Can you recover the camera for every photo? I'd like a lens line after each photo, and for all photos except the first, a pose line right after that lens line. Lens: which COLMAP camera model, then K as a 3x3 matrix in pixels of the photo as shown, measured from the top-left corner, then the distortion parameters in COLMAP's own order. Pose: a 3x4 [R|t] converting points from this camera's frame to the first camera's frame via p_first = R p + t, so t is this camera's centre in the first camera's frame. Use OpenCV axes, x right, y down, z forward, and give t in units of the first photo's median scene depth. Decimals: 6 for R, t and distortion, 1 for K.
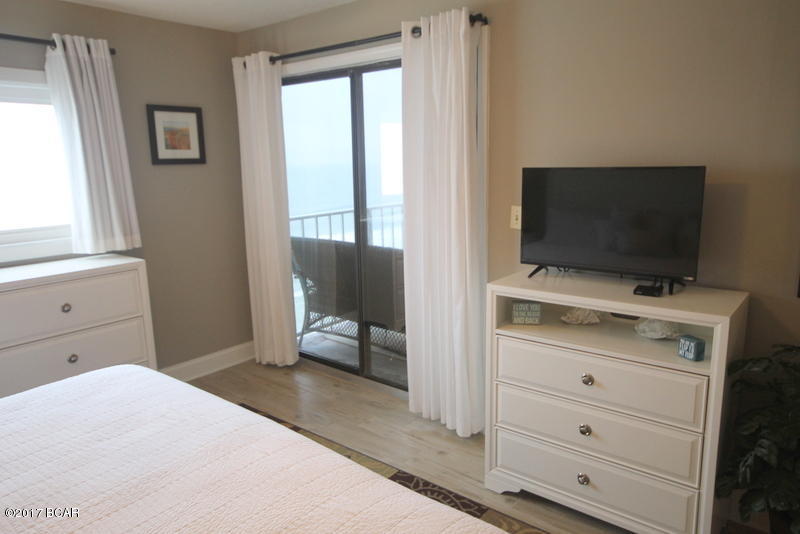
lens RADIAL K [[561.5, 0, 400.0], [0, 561.5, 267.0], [0, 0, 1]] dist [0.018238, 0.001585]
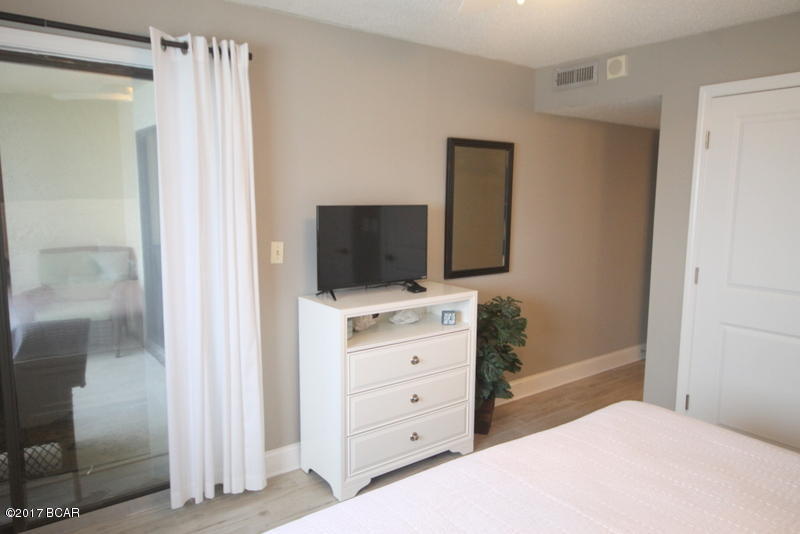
lens RADIAL K [[549.8, 0, 405.6], [0, 549.8, 269.7], [0, 0, 1]] dist [0.011102, 0.006177]
pose [[0.233740, -0.103361, 0.966790, -0.833915], [0.172346, 0.982992, 0.063425, -0.091976], [-0.956903, 0.151797, 0.247579, 0.589194]]
